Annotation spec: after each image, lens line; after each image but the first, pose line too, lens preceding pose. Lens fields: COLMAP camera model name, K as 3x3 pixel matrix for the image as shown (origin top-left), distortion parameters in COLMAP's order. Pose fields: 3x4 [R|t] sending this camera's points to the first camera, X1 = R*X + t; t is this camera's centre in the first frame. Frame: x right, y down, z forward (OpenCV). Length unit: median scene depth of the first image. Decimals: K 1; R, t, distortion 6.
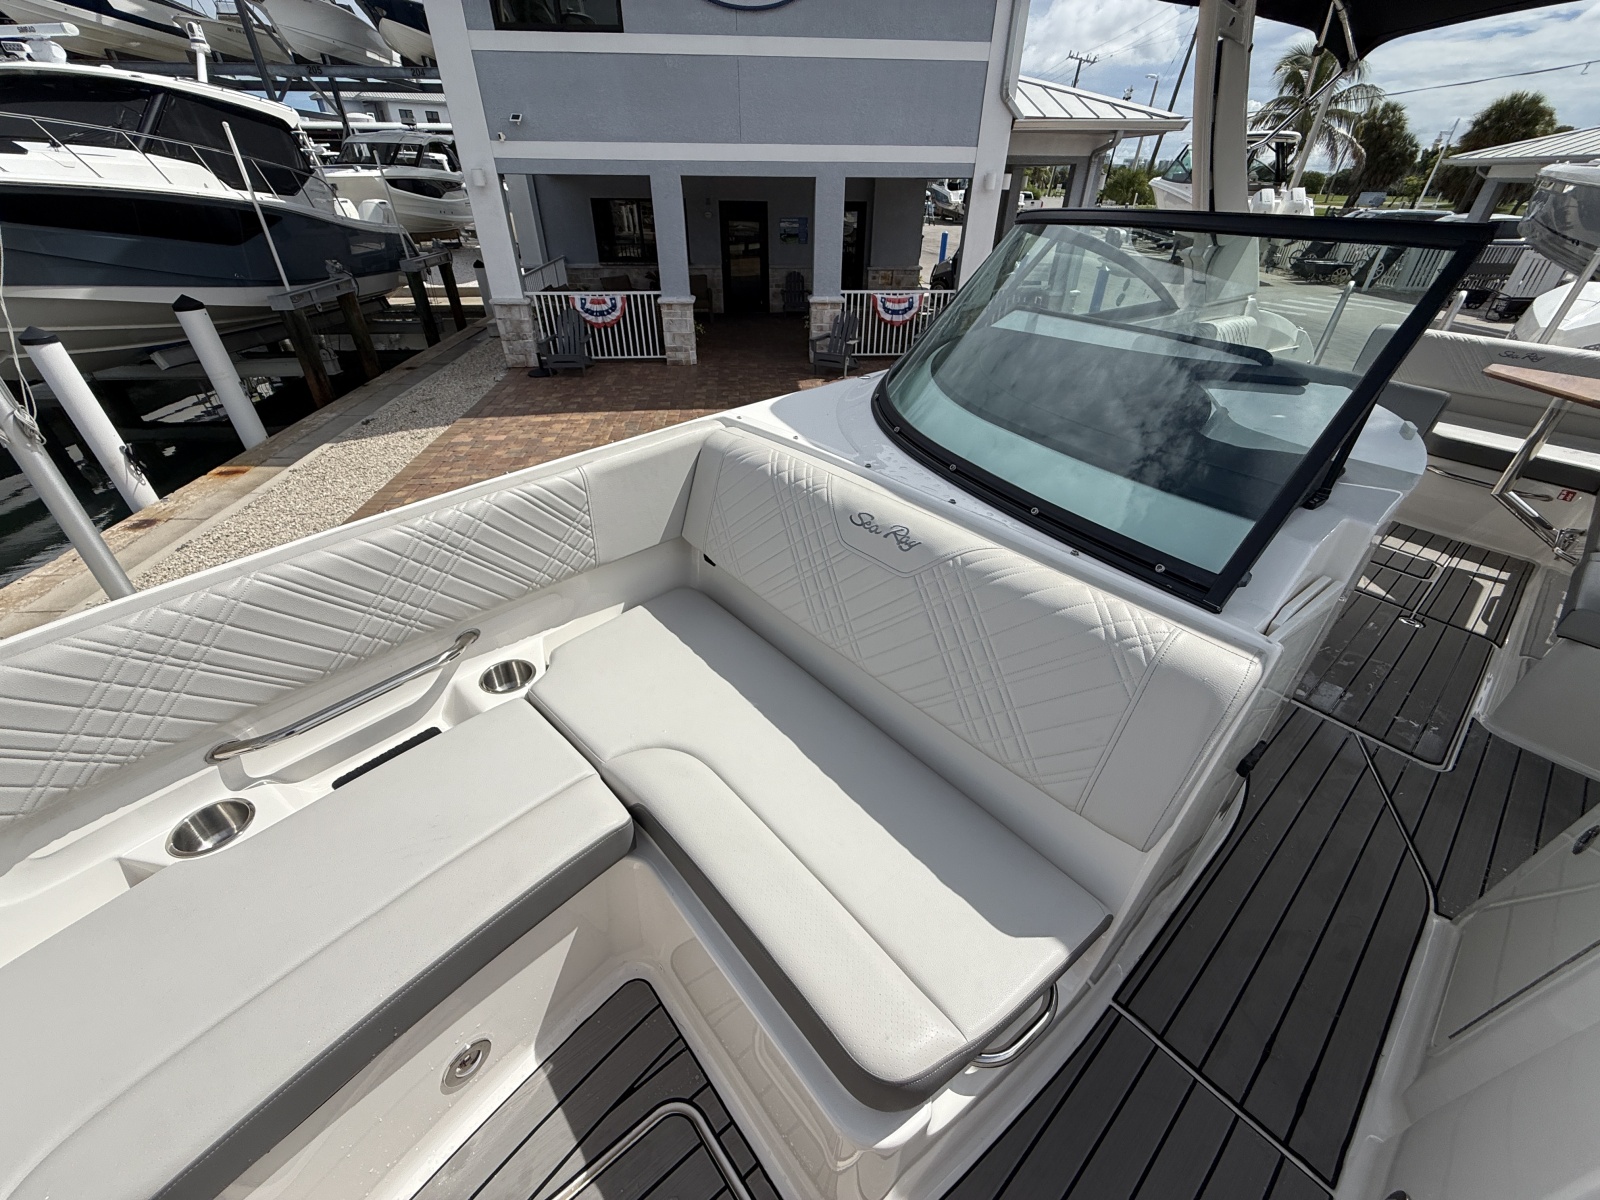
lens RADIAL K [[638.1, 0, 794.9], [0, 638.1, 601.9], [0, 0, 1]] dist [-0.000200, 0.000395]
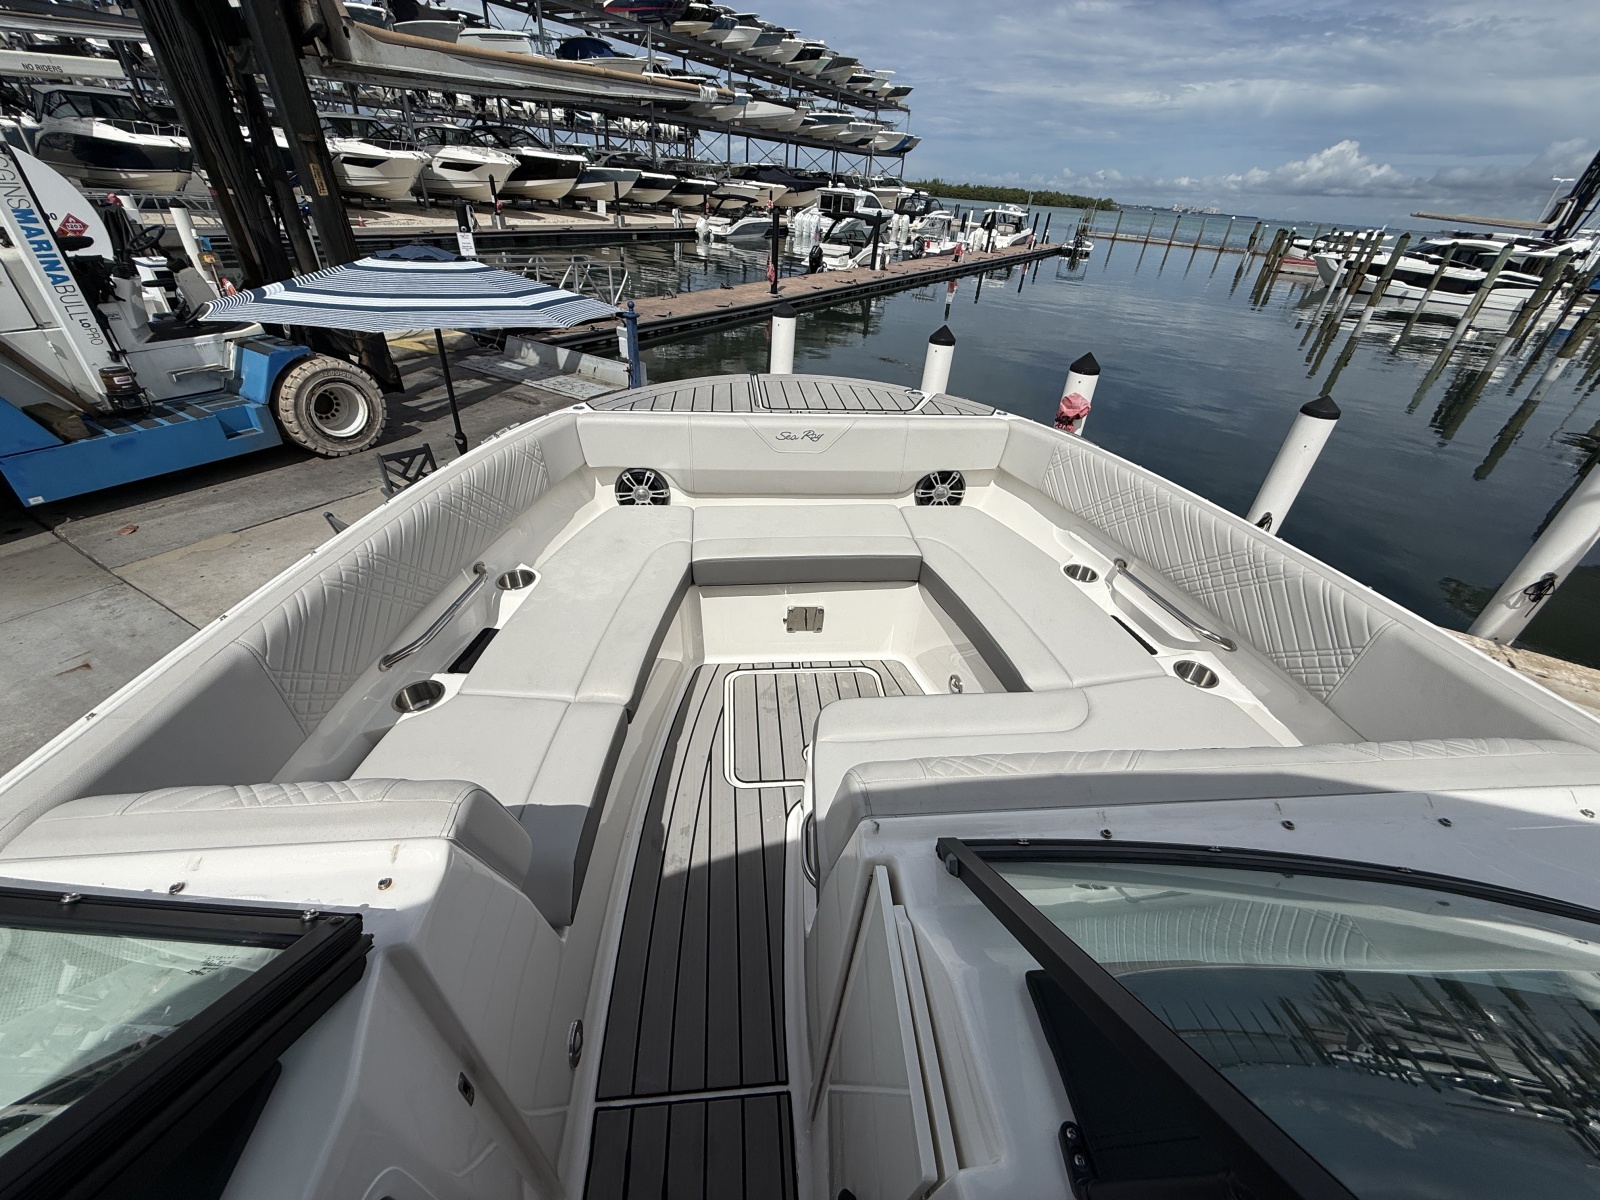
lens RADIAL K [[638.1, 0, 795.5], [0, 638.1, 600.9], [0, 0, 1]] dist [-0.000200, 0.000395]
pose [[-0.573630, 0.411677, -0.708146, 0.124490], [-0.512497, 0.494023, 0.702344, -0.064537], [0.638979, 0.765809, -0.072404, 0.069266]]
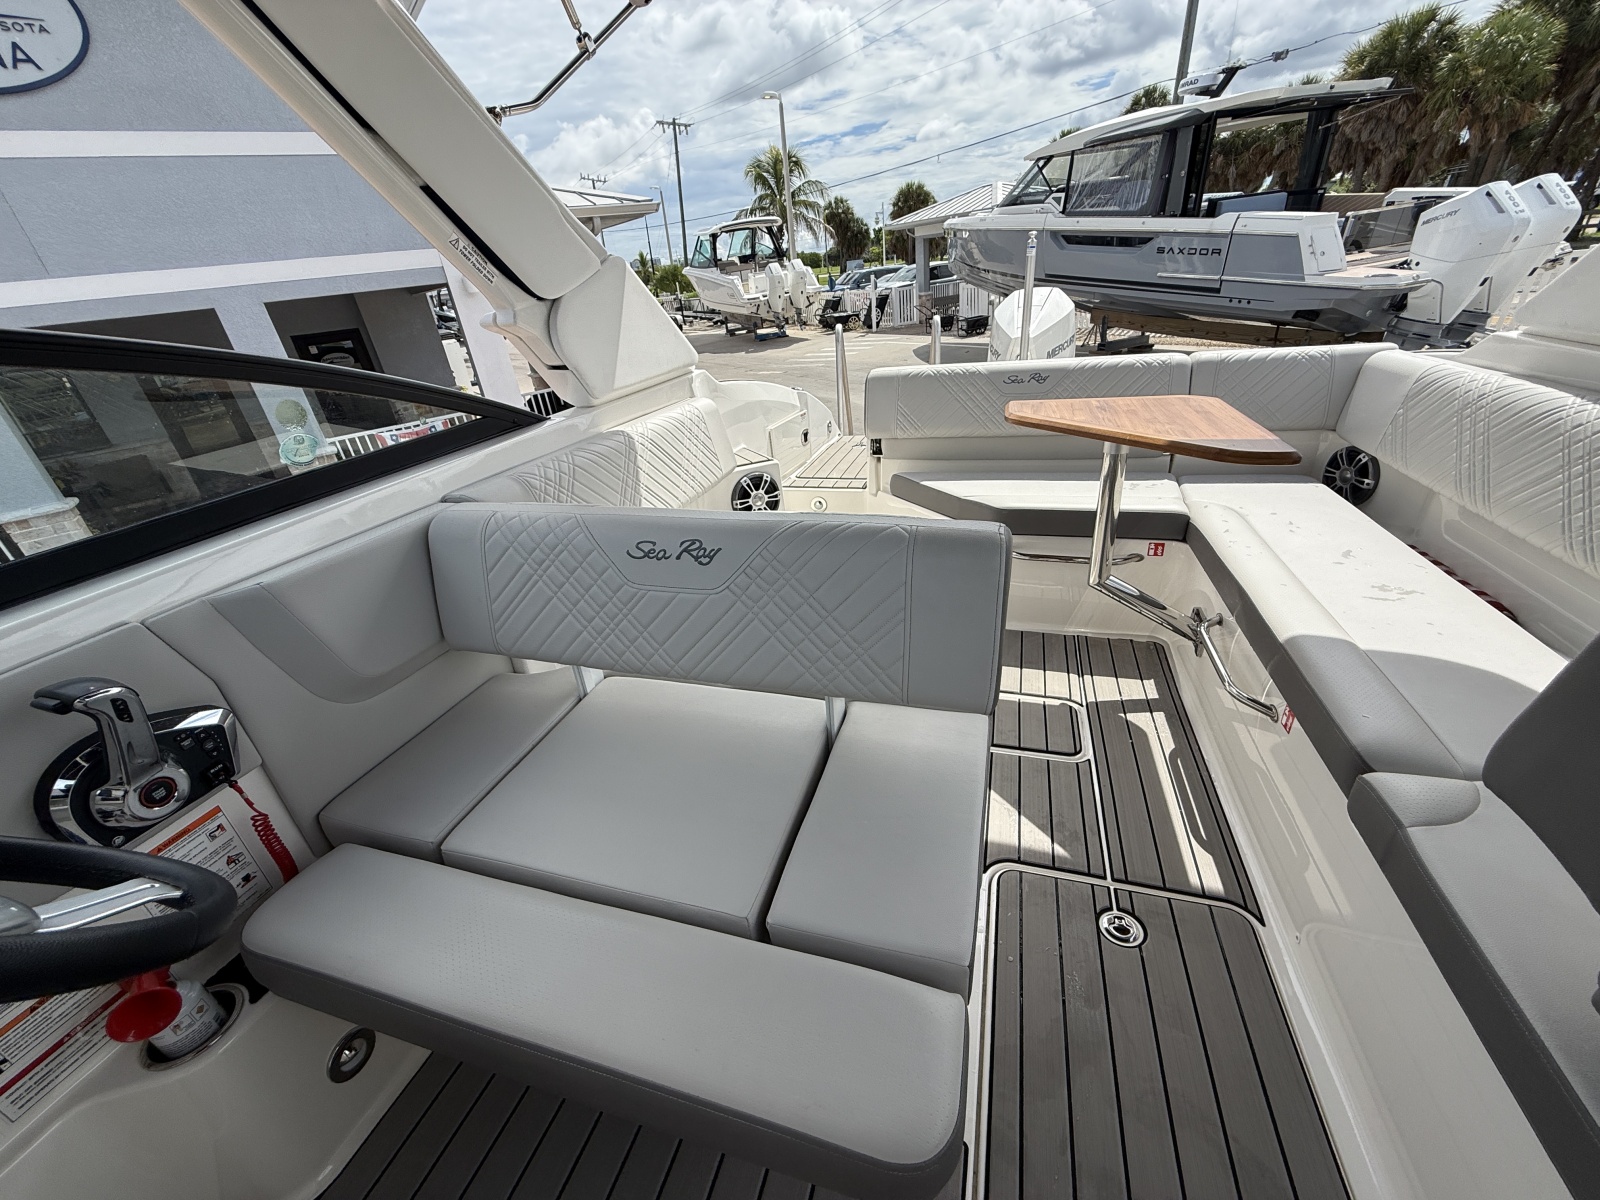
lens RADIAL K [[638.1, 0, 795.9], [0, 638.1, 602.1], [0, 0, 1]] dist [-0.000200, 0.000395]
pose [[0.836991, -0.338711, 0.429792, 0.174540], [0.390375, 0.919983, -0.035206, -0.077940], [-0.383476, 0.197247, 0.902241, 0.167127]]
